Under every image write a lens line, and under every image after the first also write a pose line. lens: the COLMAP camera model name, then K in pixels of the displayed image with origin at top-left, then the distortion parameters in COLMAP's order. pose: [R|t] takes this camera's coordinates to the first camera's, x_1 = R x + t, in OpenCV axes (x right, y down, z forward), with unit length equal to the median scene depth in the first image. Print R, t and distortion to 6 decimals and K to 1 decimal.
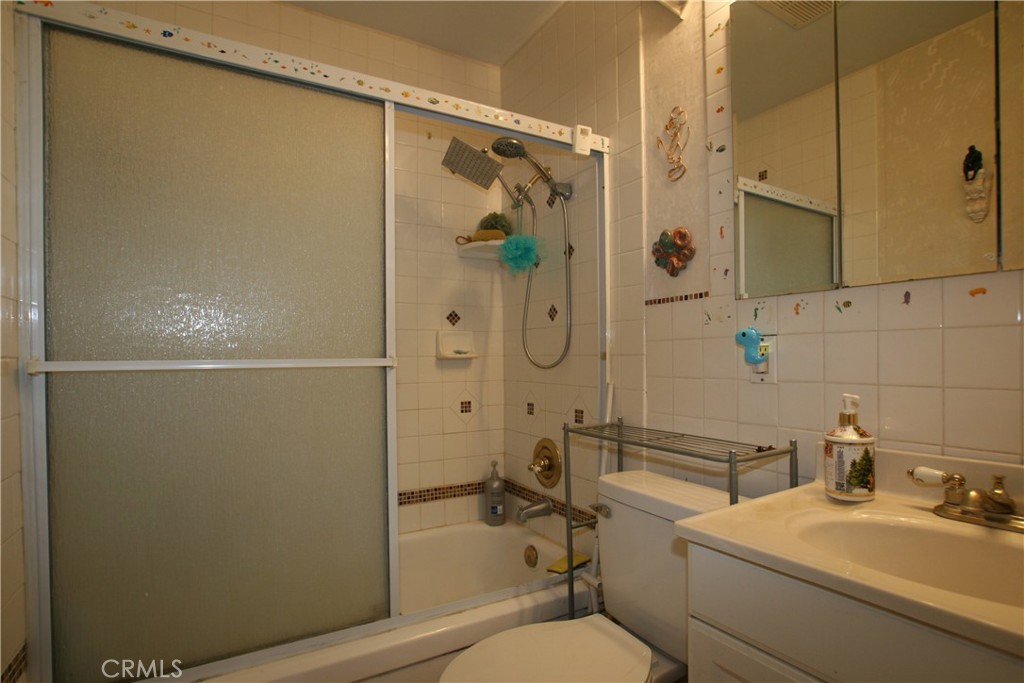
lens RADIAL K [[529.5, 0, 527.7], [0, 529.5, 364.6], [0, 0, 1]] dist [-0.060791, 0.025767]
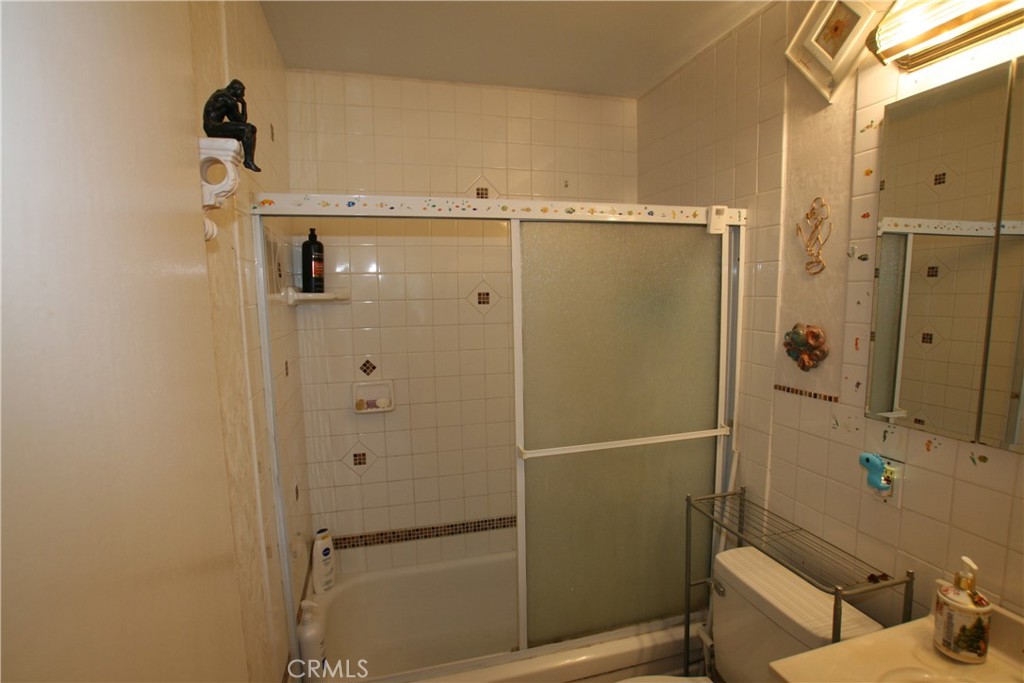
lens RADIAL K [[529.5, 0, 527.7], [0, 529.5, 364.6], [0, 0, 1]] dist [-0.060791, 0.025767]
pose [[0.966661, 0.031063, -0.254167, 0.019246], [0.002666, 0.991340, 0.131297, -0.322915], [0.256044, -0.127597, 0.958207, -0.094949]]
